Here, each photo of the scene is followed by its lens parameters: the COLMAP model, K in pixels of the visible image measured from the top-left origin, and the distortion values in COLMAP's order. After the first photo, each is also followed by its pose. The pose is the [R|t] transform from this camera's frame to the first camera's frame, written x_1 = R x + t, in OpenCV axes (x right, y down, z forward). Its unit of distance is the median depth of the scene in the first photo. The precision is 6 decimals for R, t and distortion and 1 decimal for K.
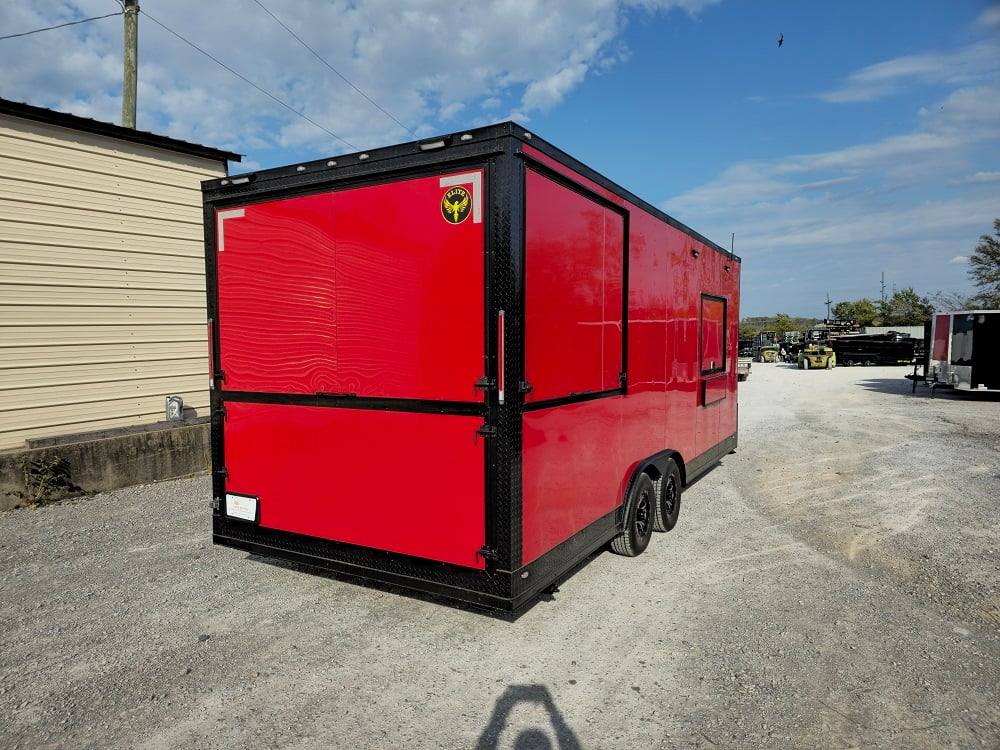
lens RADIAL K [[677.6, 0, 500.0], [0, 677.6, 375.0], [0, 0, 1]] dist [0.093604, -0.160731]
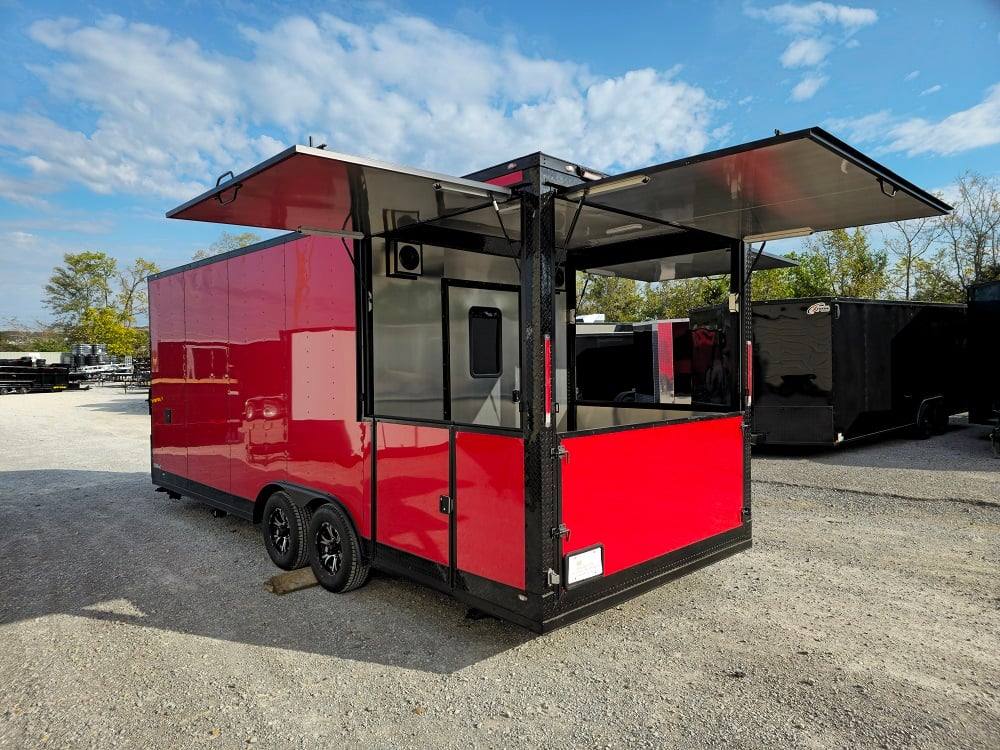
lens RADIAL K [[671.6, 0, 485.3], [0, 671.6, 371.3], [0, 0, 1]] dist [0.010444, 0.001132]
pose [[0.278545, -0.009373, 0.960377, -0.185344], [0.051933, 0.998636, -0.005316, -0.006389], [-0.959018, 0.051356, 0.278652, 0.136949]]
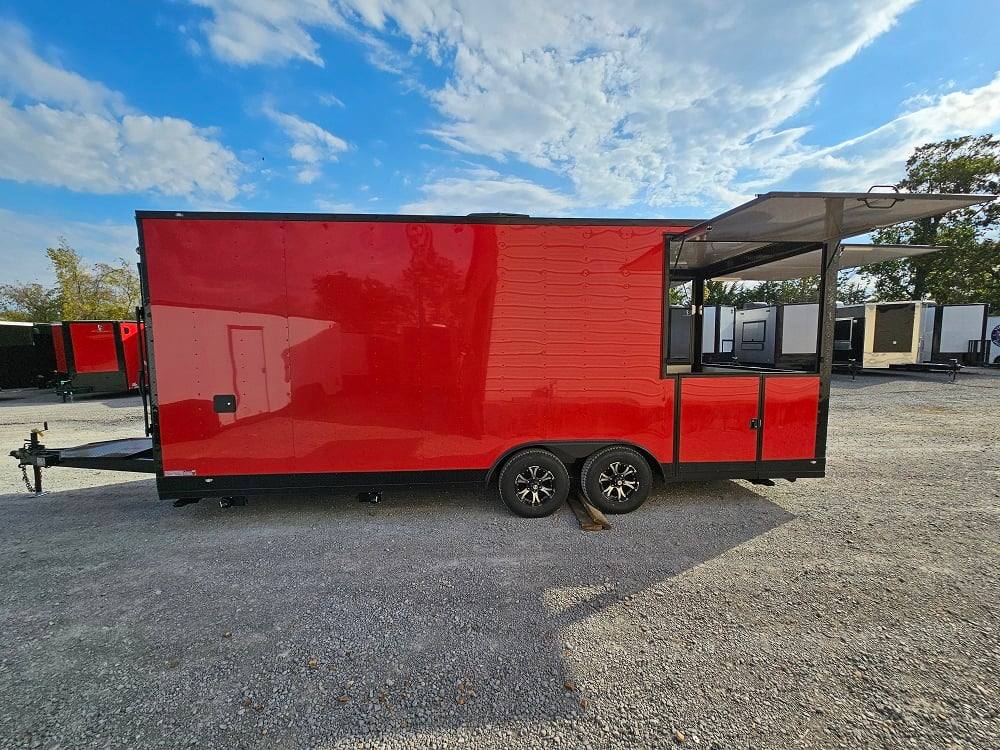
lens RADIAL K [[405.5, 0, 495.7], [0, 405.5, 382.0], [0, 0, 1]] dist [0.001795, 0.000500]
pose [[-0.577117, -0.066630, 0.813939, -0.115284], [0.048630, 0.992094, 0.115694, -0.015028], [-0.815213, 0.106351, -0.569314, 0.335106]]
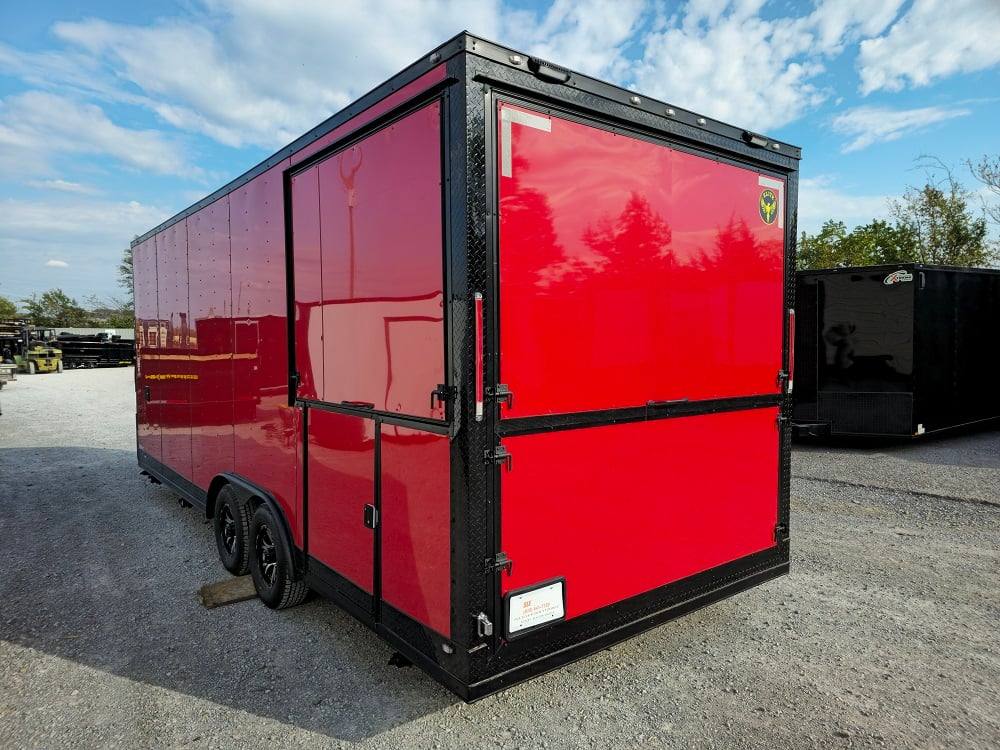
lens RADIAL K [[669.3, 0, 495.9], [0, 669.3, 375.0], [0, 0, 1]] dist [0.007896, -0.003501]
pose [[0.363461, -0.040842, 0.930714, -0.145884], [0.043138, 0.998705, 0.026980, -0.004616], [-0.930610, 0.030343, 0.364752, 0.126111]]
